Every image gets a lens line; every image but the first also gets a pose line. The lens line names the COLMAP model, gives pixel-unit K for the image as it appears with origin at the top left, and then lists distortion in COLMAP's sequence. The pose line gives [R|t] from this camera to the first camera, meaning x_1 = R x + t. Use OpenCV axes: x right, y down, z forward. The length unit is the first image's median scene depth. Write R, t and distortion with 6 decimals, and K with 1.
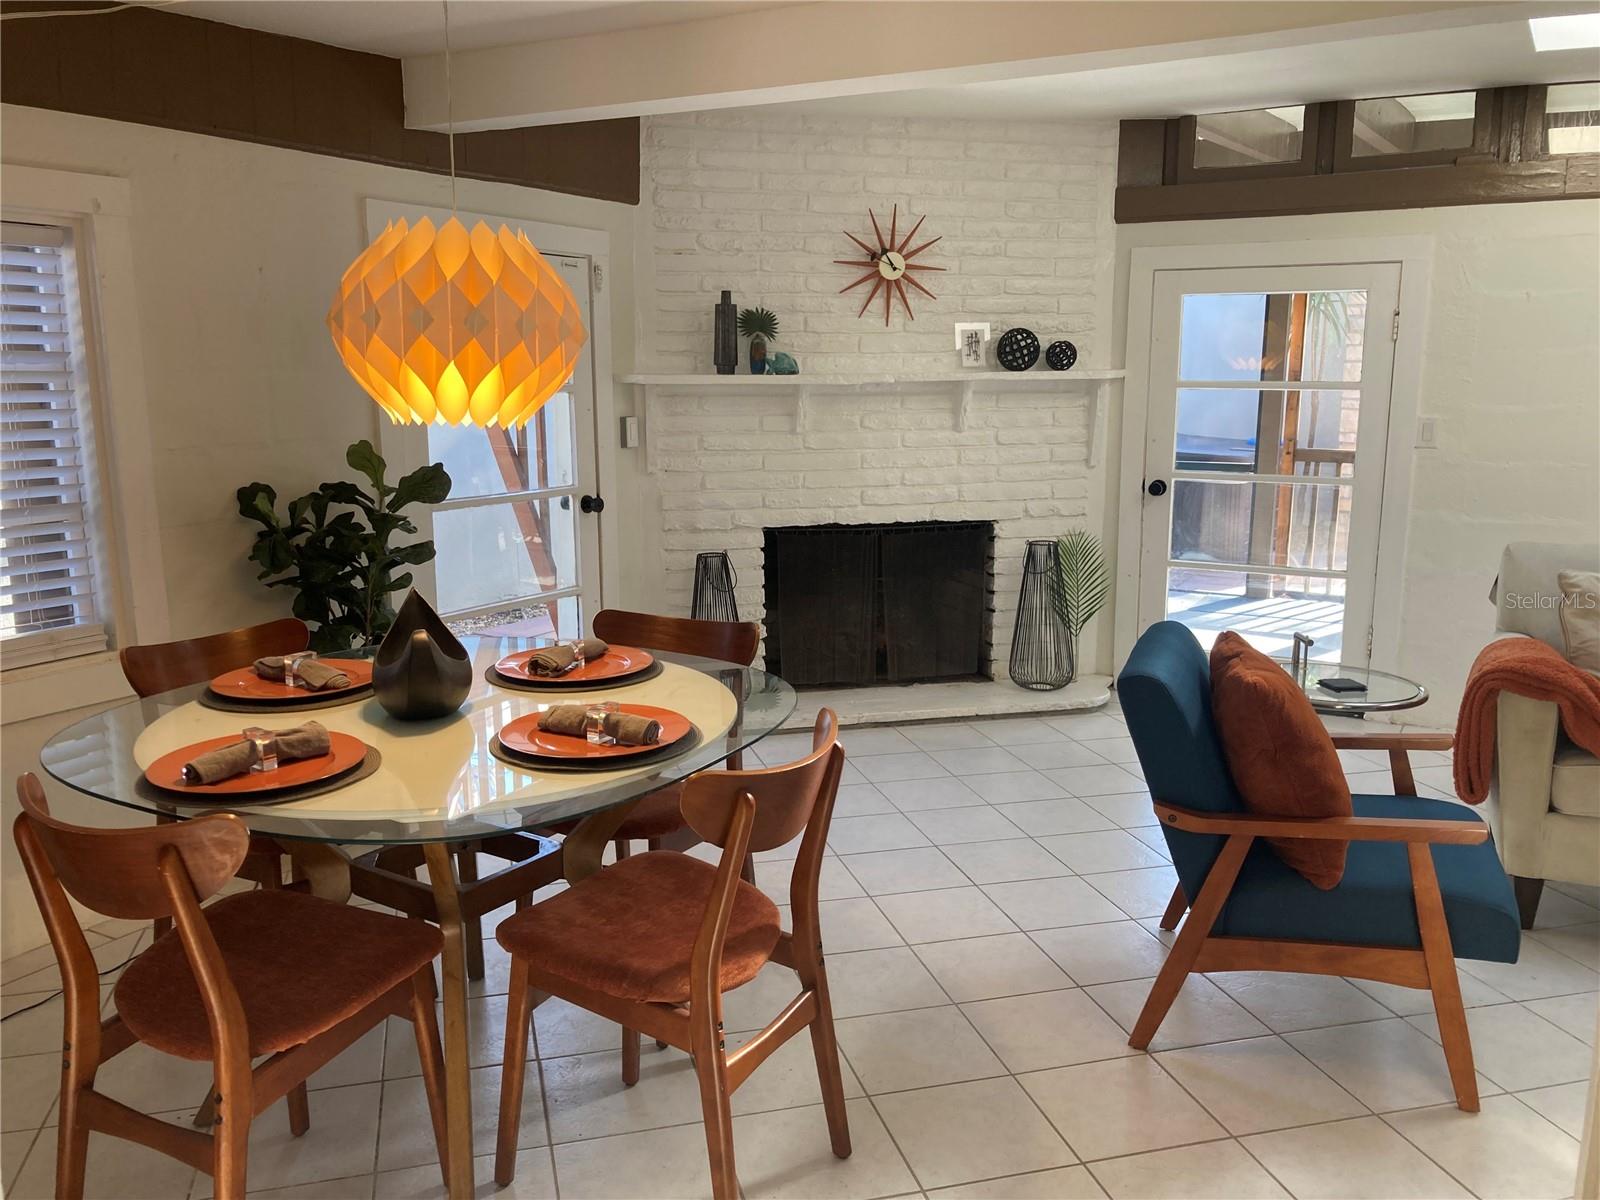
lens RADIAL K [[1335.4, 0, 802.7], [0, 1335.4, 592.5], [0, 0, 1]] dist [0.063899, -0.099813]
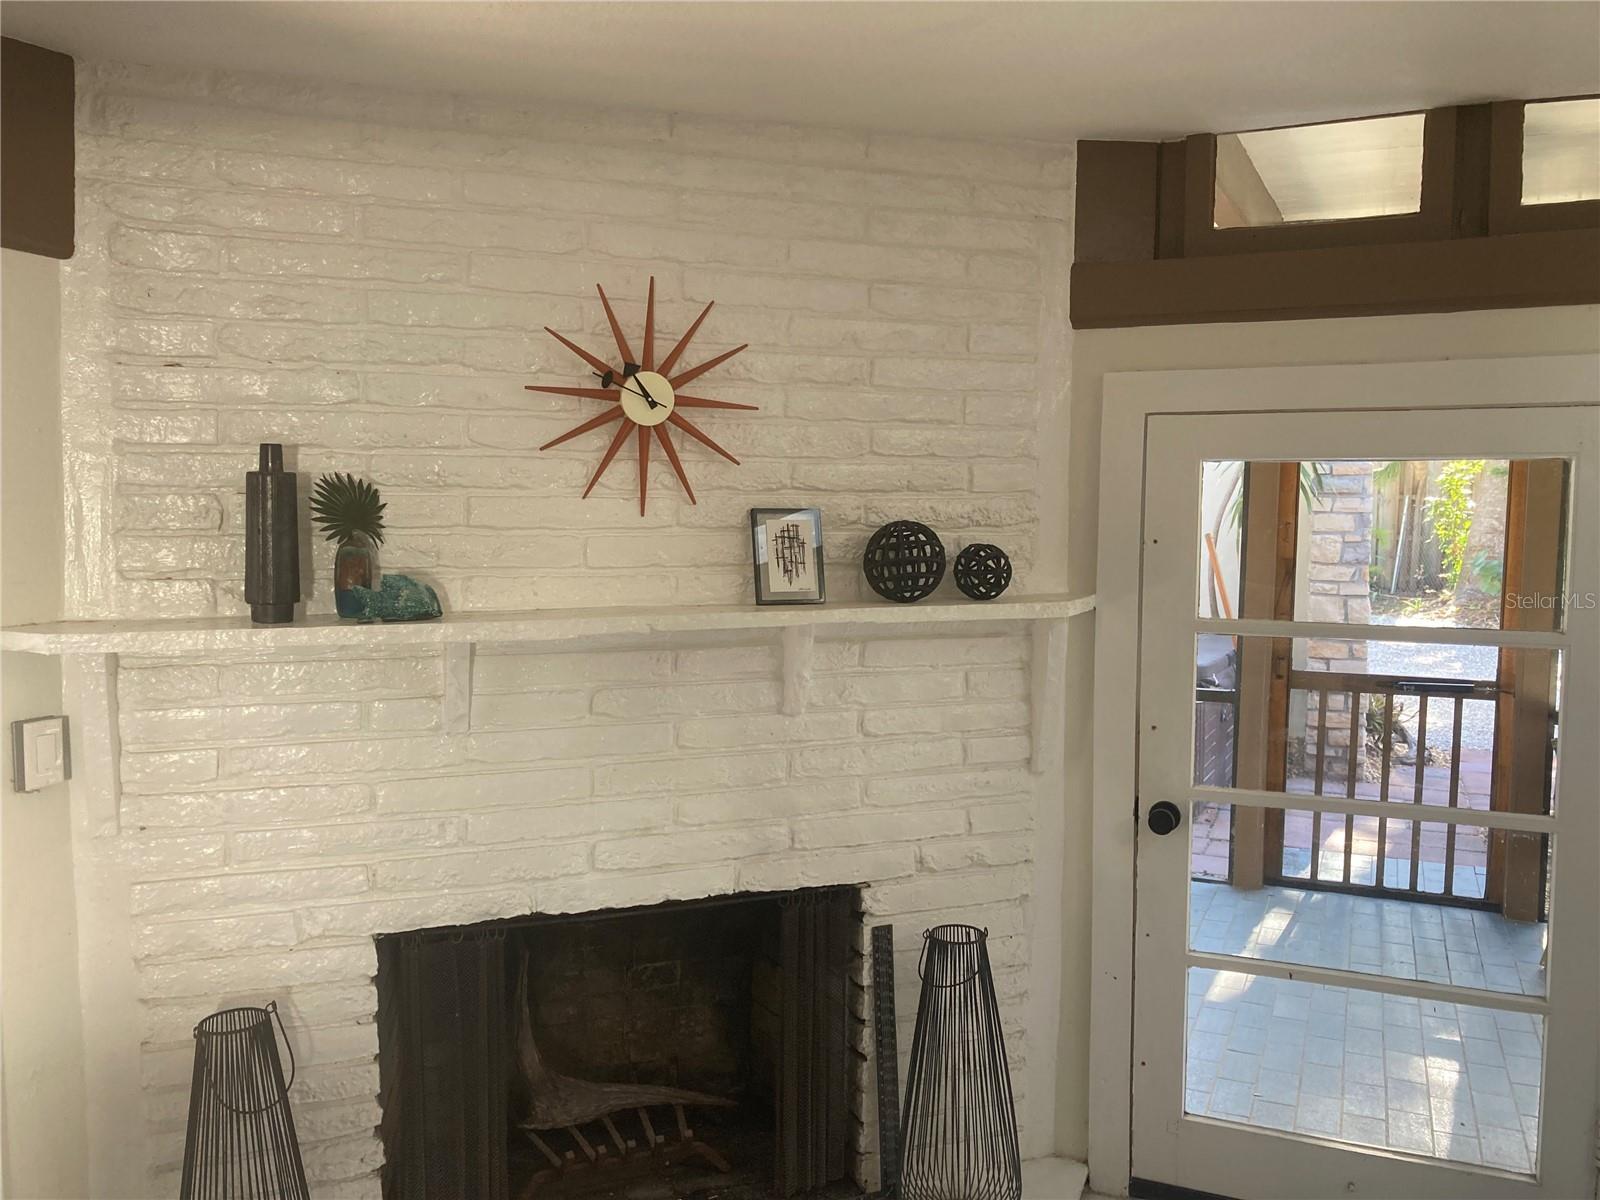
lens RADIAL K [[1335.4, 0, 802.7], [0, 1335.4, 592.5], [0, 0, 1]] dist [0.063899, -0.099813]
pose [[0.995527, -0.001337, 0.094471, 0.075014], [0.011315, 0.994391, -0.105156, -0.115725], [-0.093801, 0.105754, 0.989958, 0.495759]]
